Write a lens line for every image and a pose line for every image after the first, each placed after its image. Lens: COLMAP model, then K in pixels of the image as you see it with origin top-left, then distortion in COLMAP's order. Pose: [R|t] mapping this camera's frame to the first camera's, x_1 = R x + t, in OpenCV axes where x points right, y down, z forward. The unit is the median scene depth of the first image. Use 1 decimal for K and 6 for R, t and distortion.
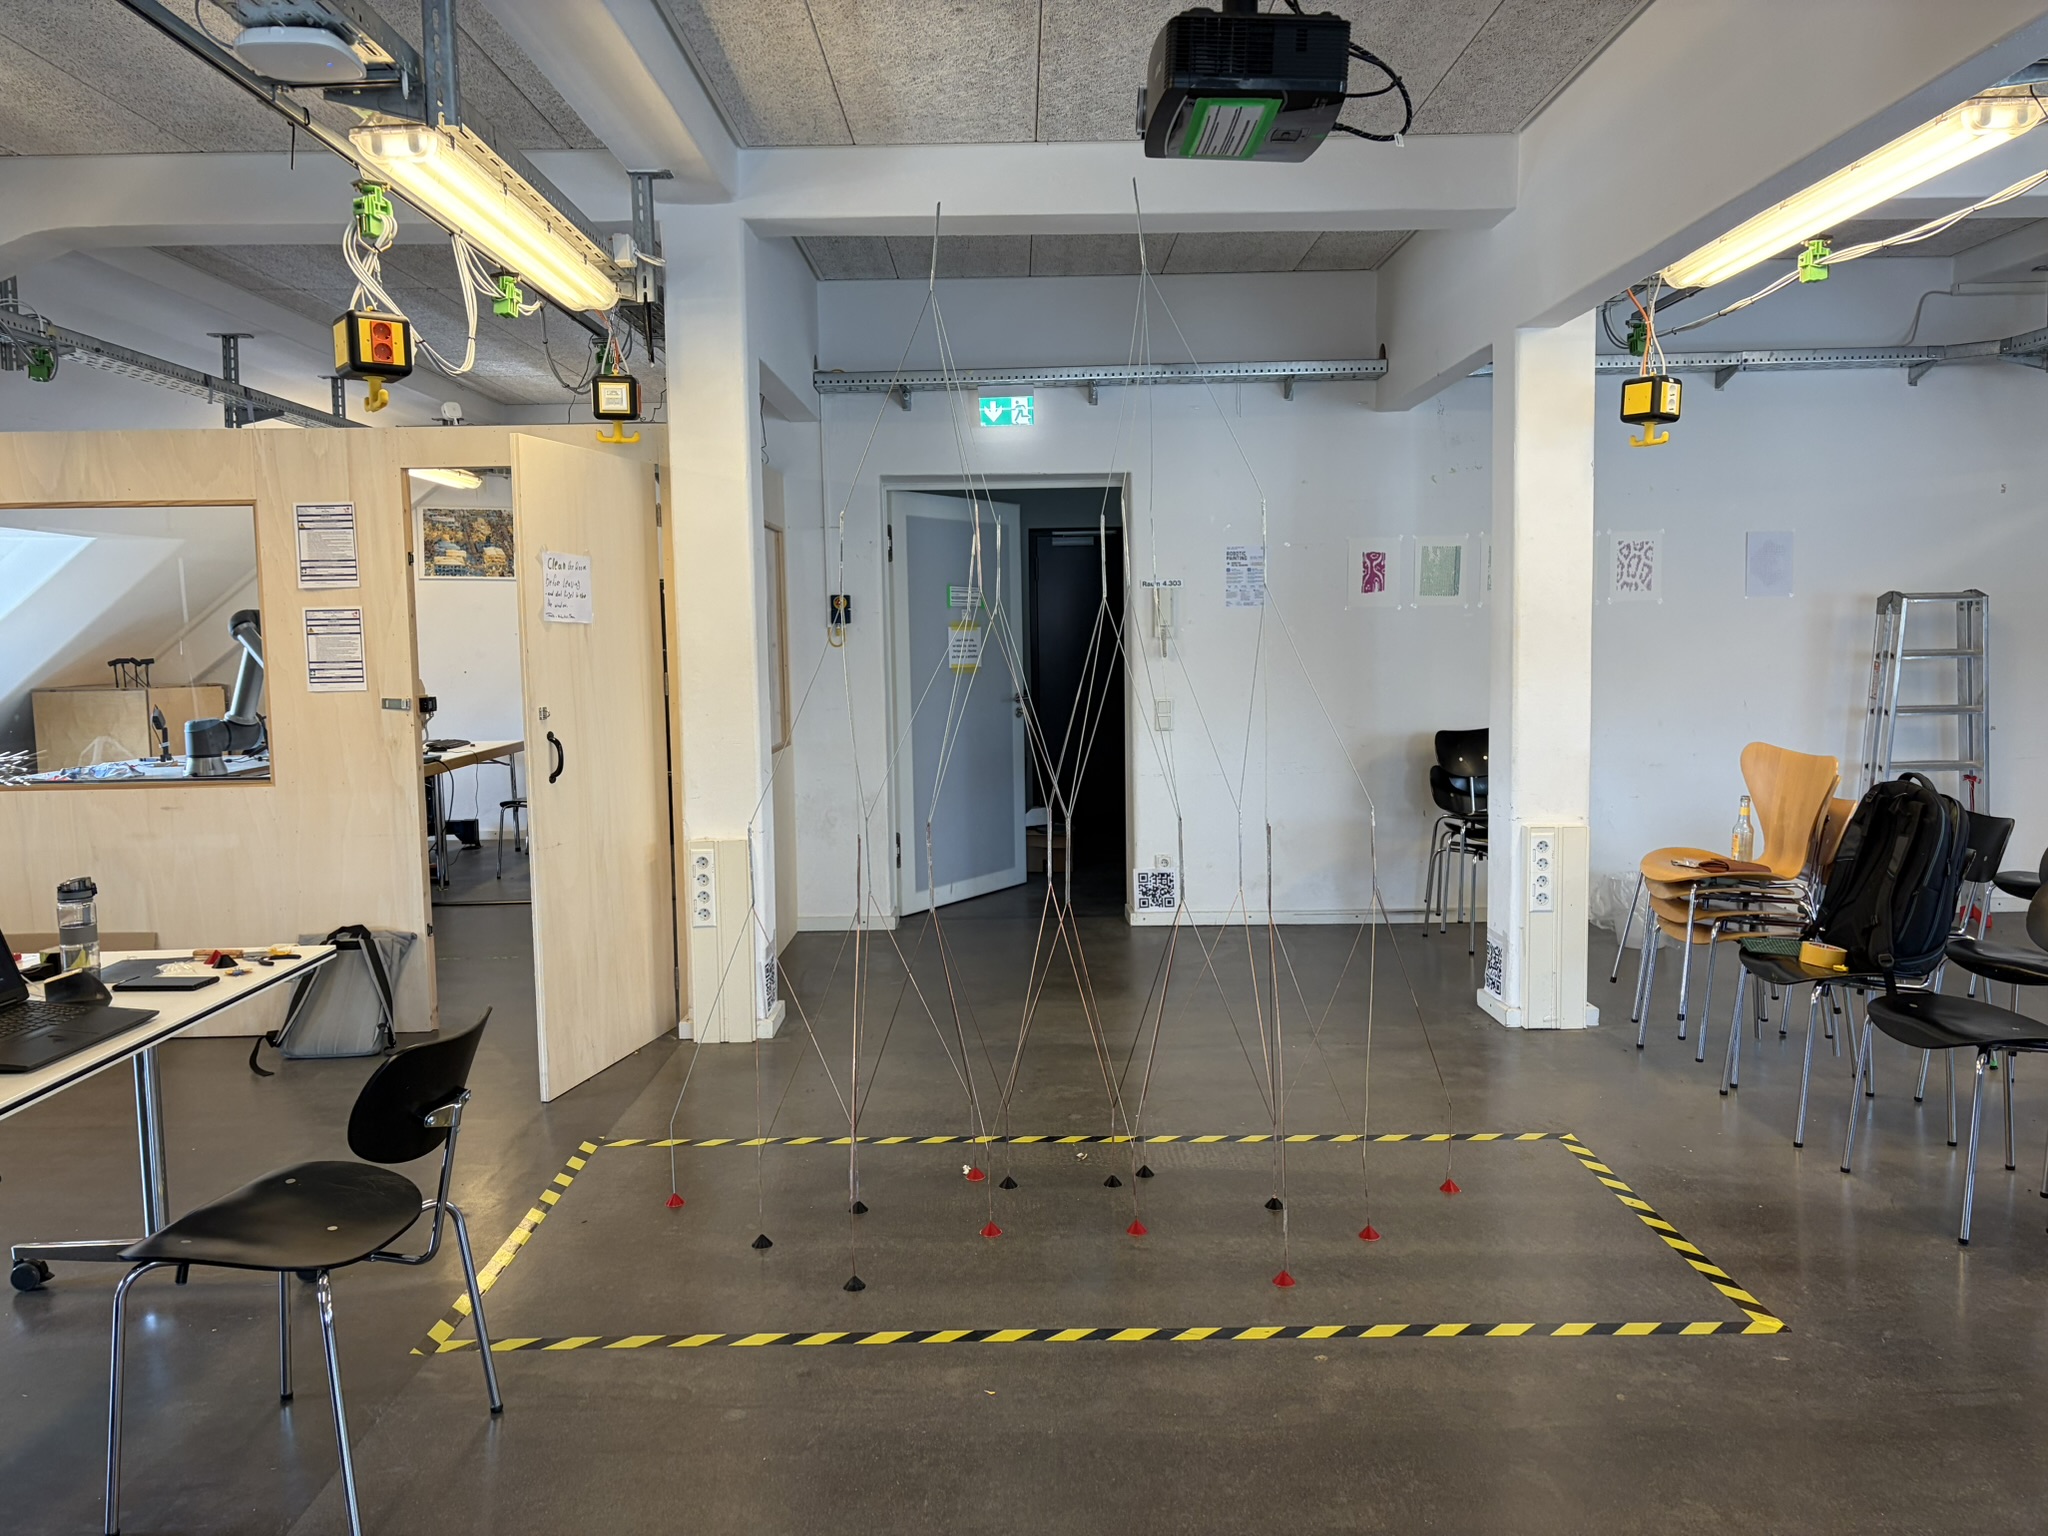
lens RADIAL K [[1557.1, 0, 1024.0], [0, 1557.1, 768.0], [0, 0, 1]] dist [0.029130, -0.046237]
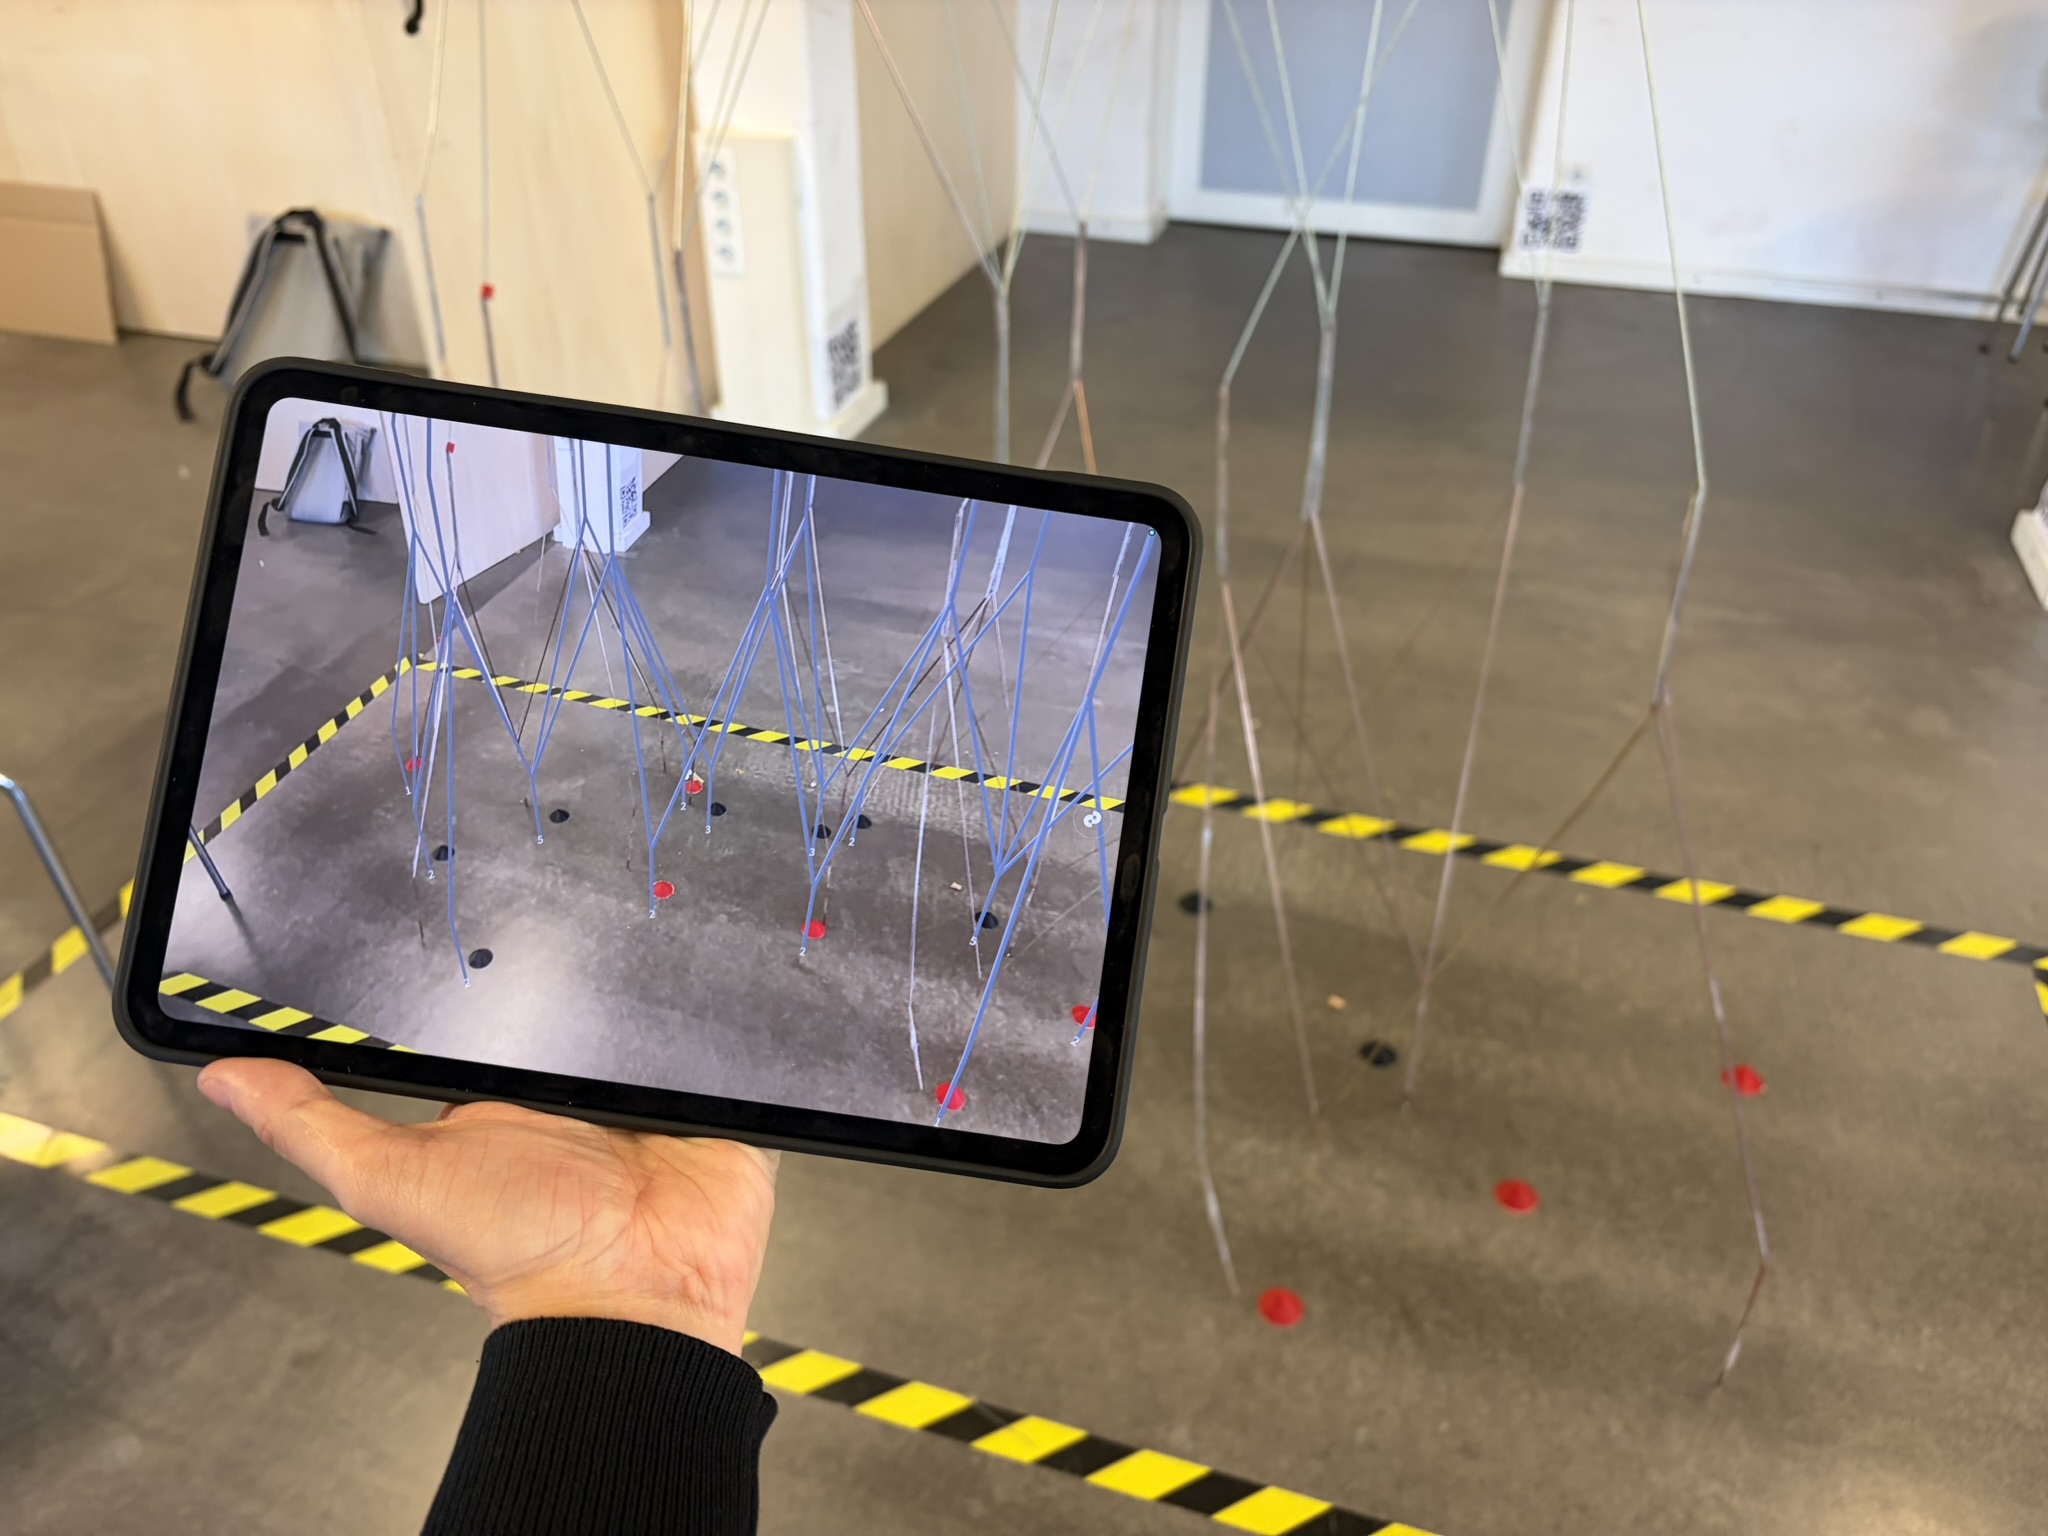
lens RADIAL K [[1557.1, 0, 1024.0], [0, 1557.1, 768.0], [0, 0, 1]] dist [0.029130, -0.046237]
pose [[0.948473, 0.193862, -0.250632, 0.116199], [-0.046855, 0.868107, 0.494160, -0.047540], [0.313374, -0.456954, 0.832460, 0.402382]]
